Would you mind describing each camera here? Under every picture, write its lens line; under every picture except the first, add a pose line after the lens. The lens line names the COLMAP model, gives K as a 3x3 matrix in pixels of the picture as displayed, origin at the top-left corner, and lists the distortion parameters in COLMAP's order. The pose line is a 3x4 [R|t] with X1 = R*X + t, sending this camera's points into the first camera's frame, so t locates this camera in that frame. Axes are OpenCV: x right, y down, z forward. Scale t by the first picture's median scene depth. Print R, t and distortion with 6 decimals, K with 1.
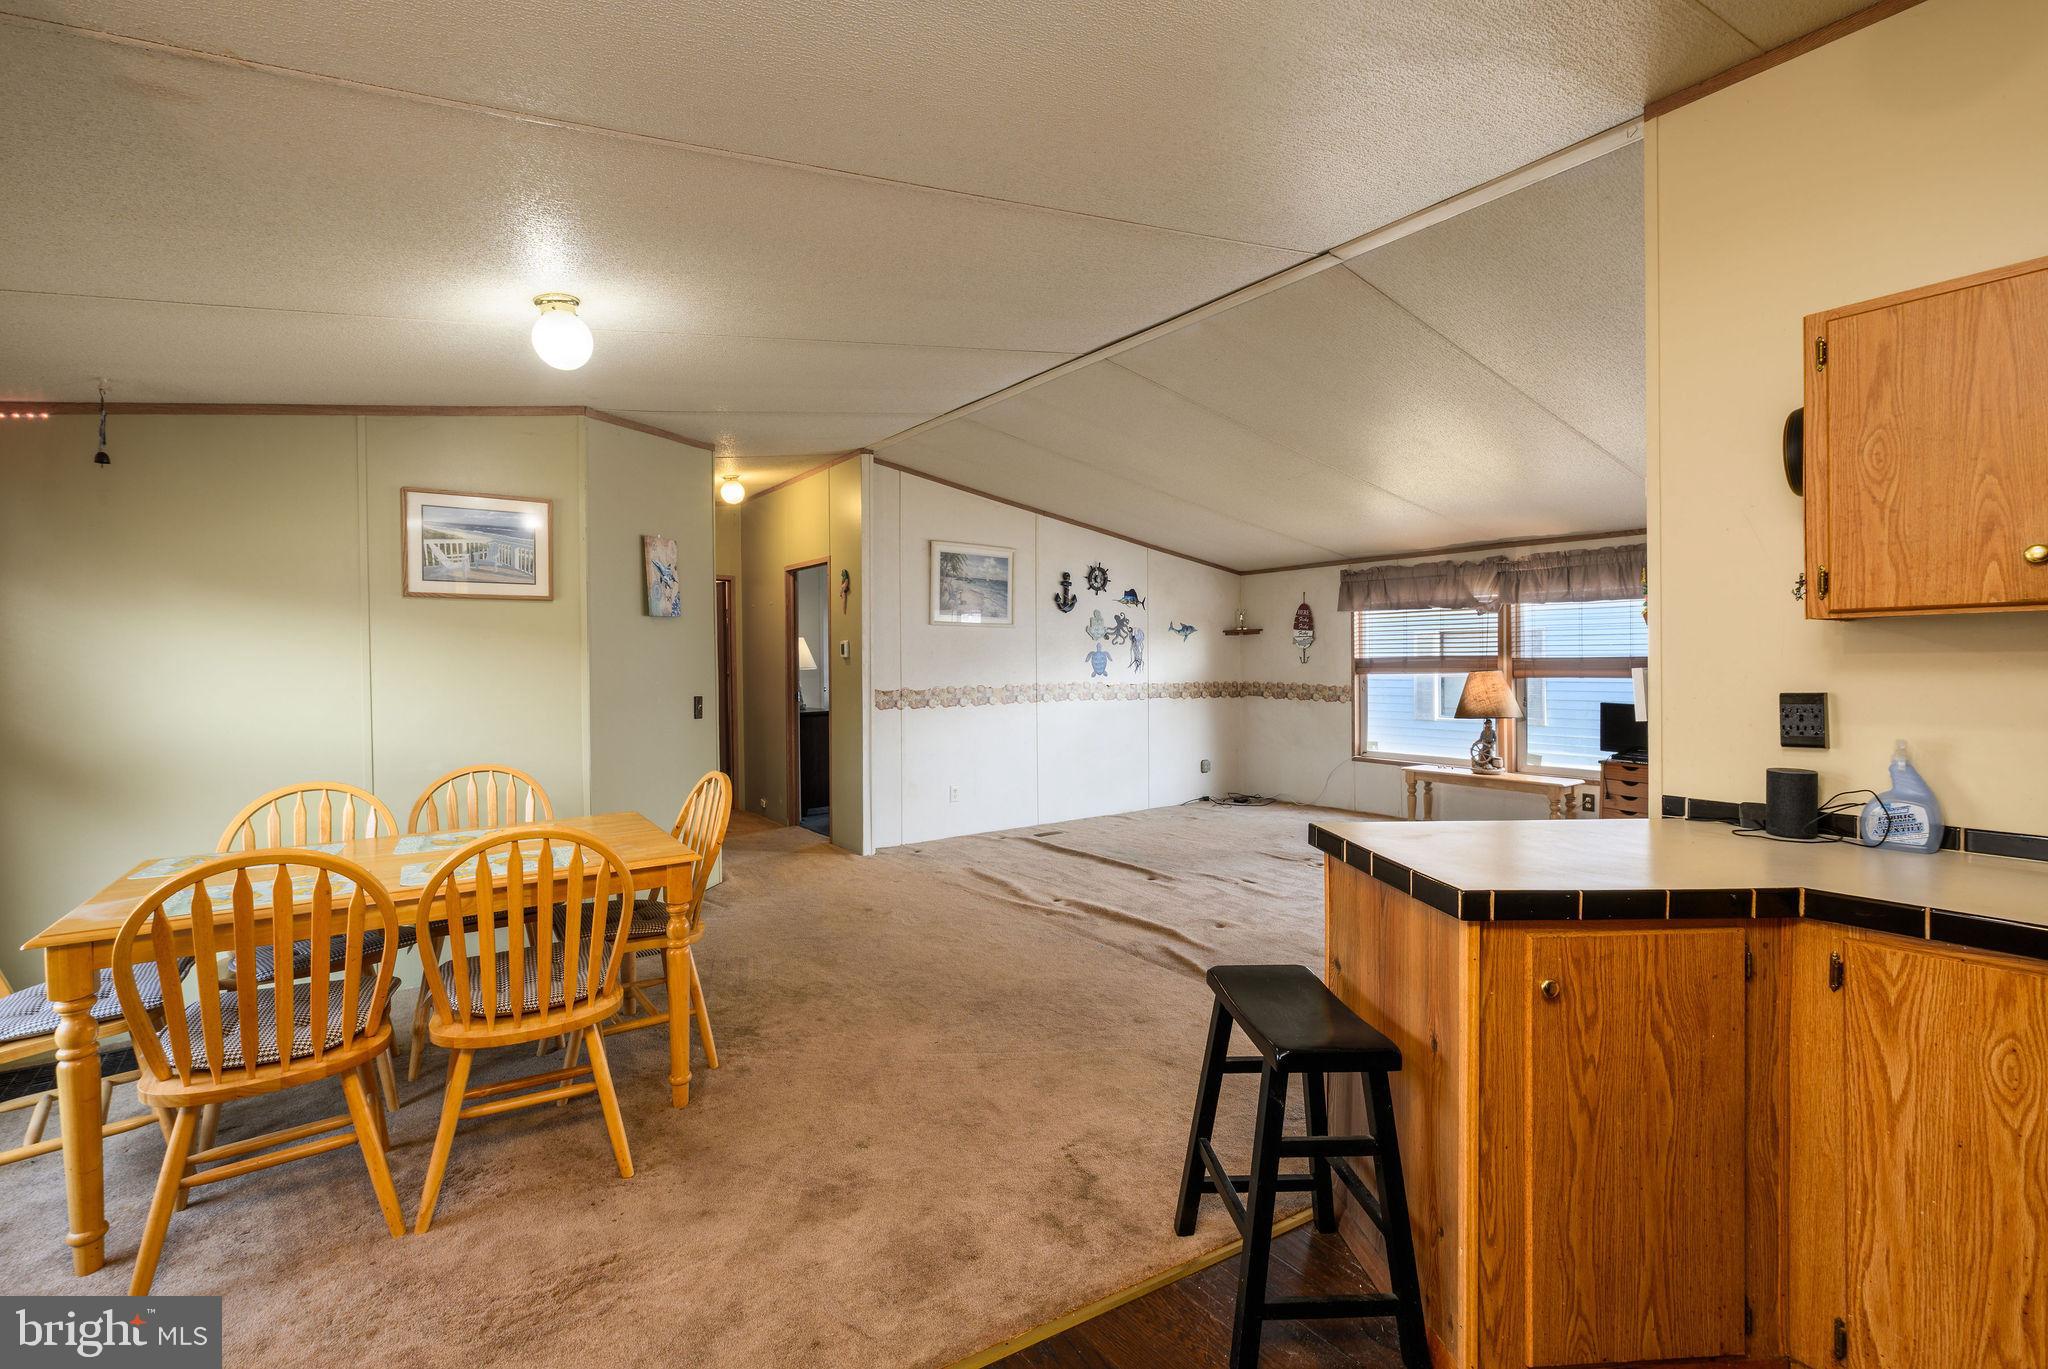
lens RADIAL K [[903.8, 0, 977.5], [0, 903.8, 670.6], [0, 0, 1]] dist [0.000957, 0.000548]
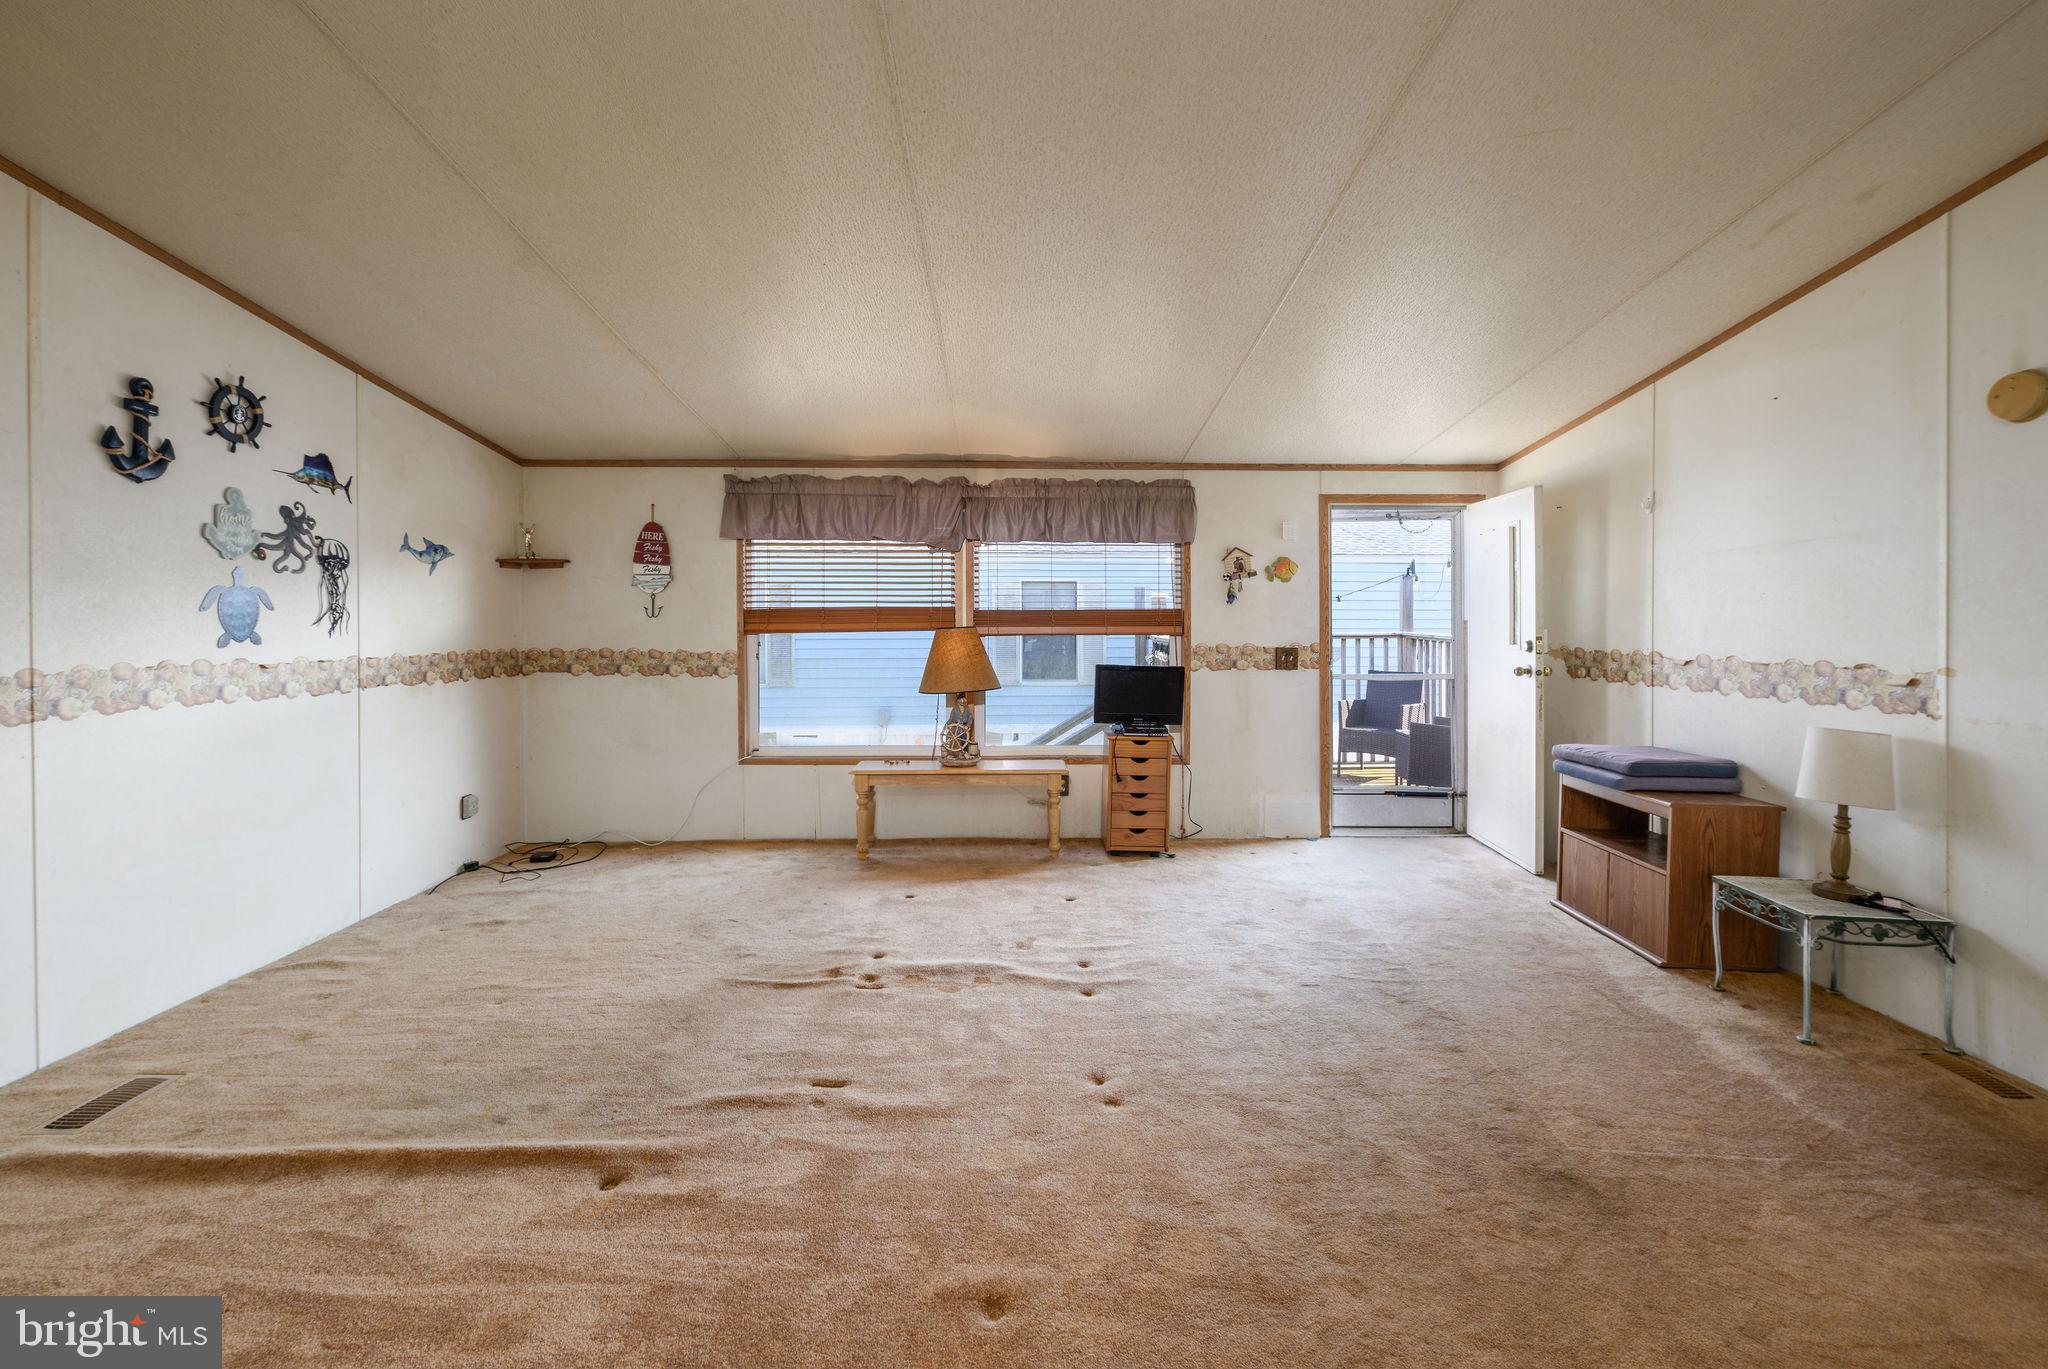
lens RADIAL K [[903.8, 0, 1065.3], [0, 903.8, 619.1], [0, 0, 1]] dist [0.000957, 0.000548]
pose [[0.530887, 0.003128, 0.847437, -0.019011], [0.006419, 0.999950, -0.007712, -0.000178], [-0.847418, 0.009534, 0.530841, 0.452147]]
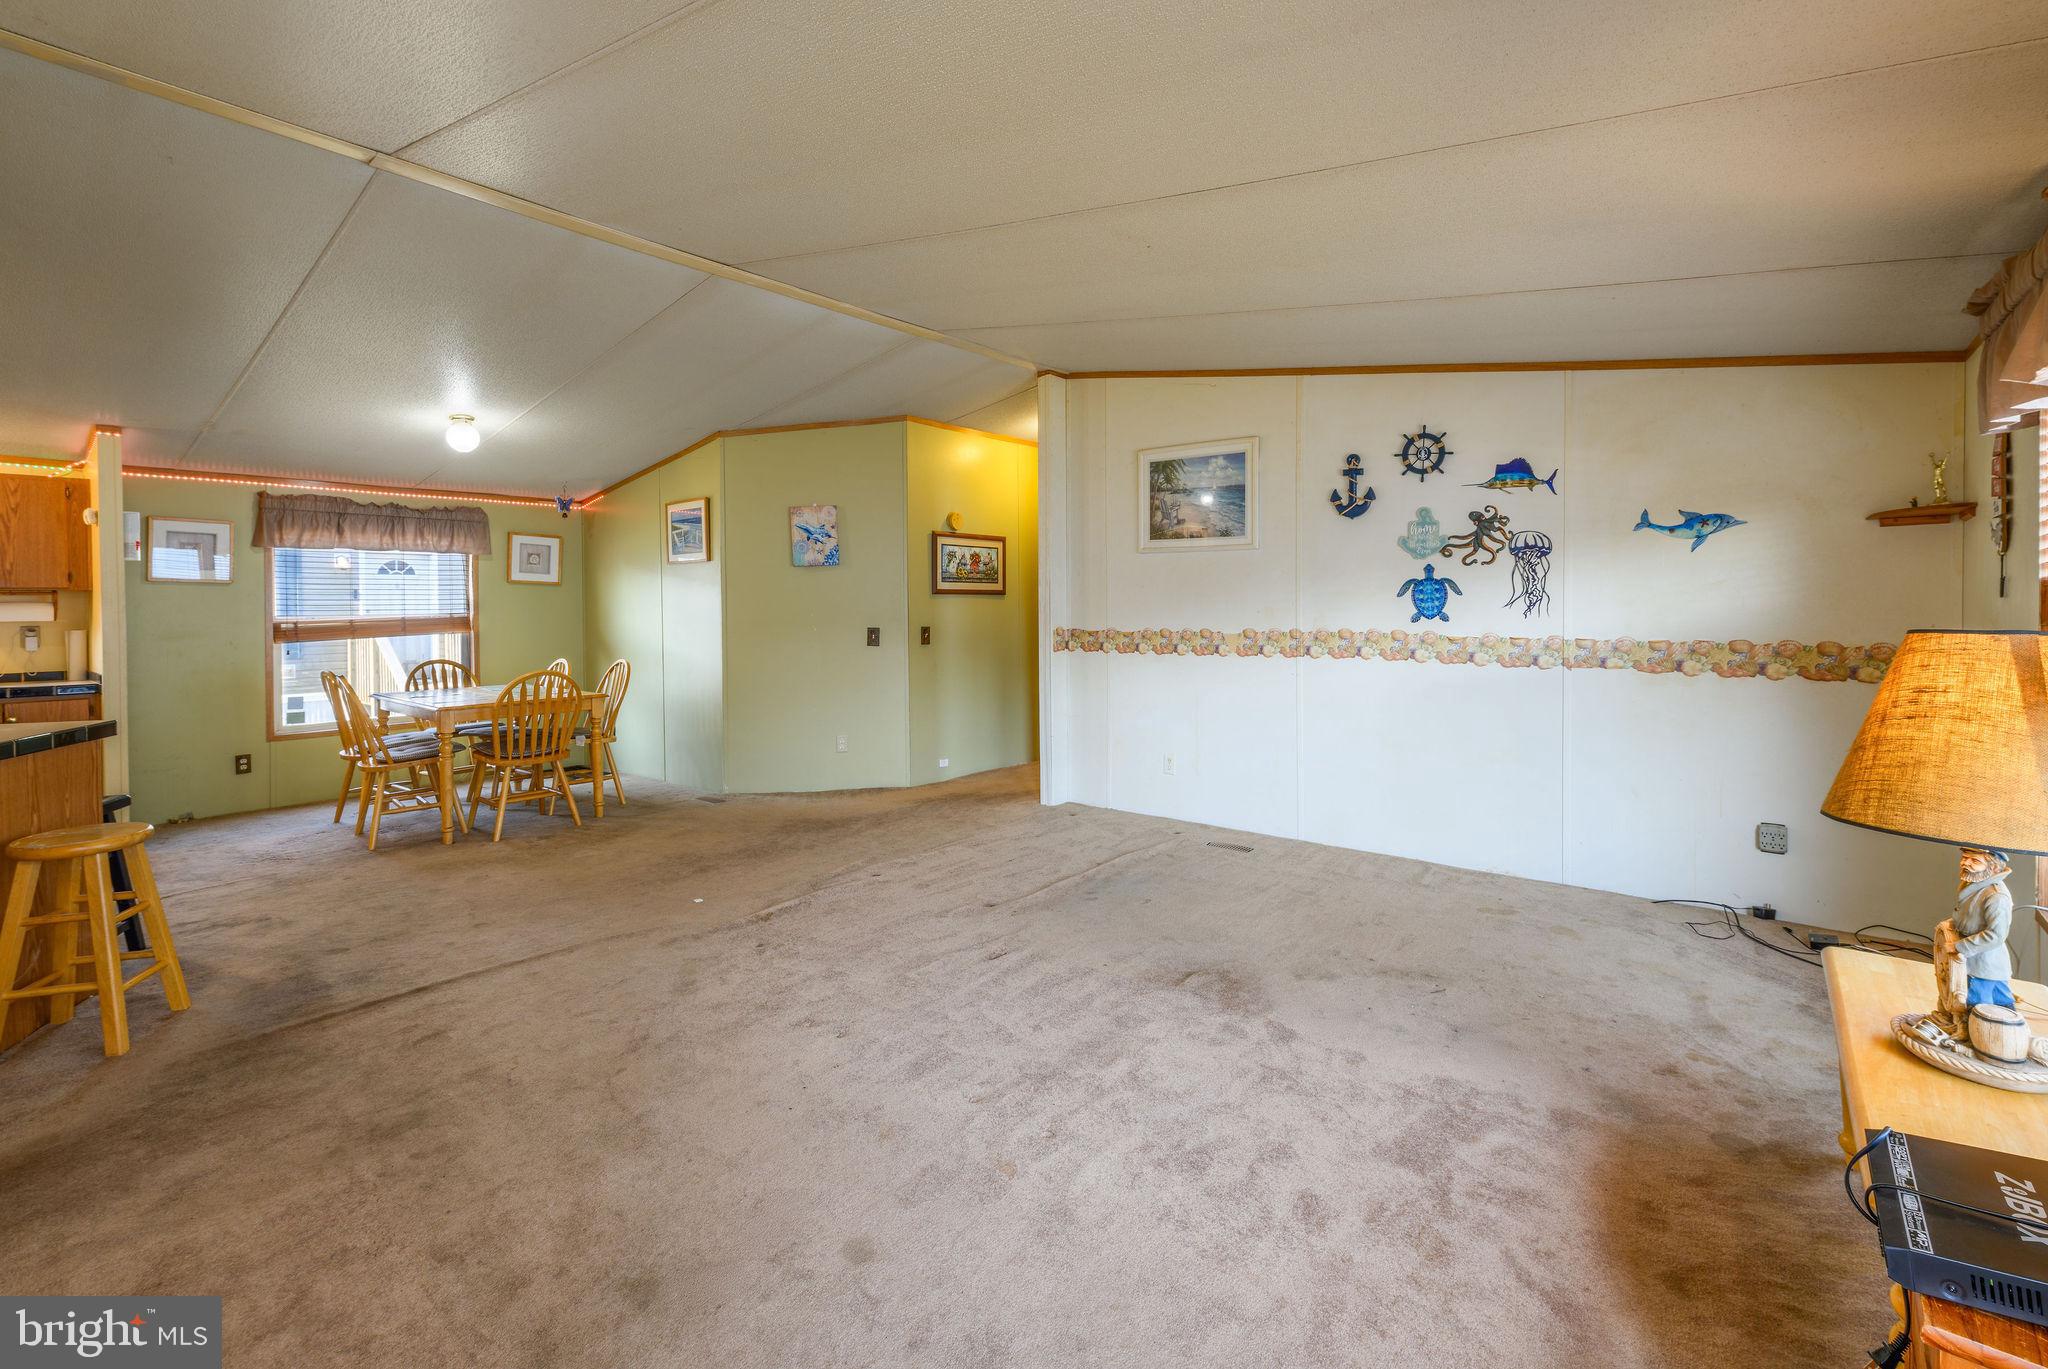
lens RADIAL K [[903.8, 0, 1011.5], [0, 903.8, 618.6], [0, 0, 1]] dist [0.000957, 0.000548]
pose [[0.251236, 0.020252, -0.967714, 0.635587], [-0.003079, 0.999793, 0.020123, -0.006324], [0.967921, -0.002076, 0.251246, 0.600774]]
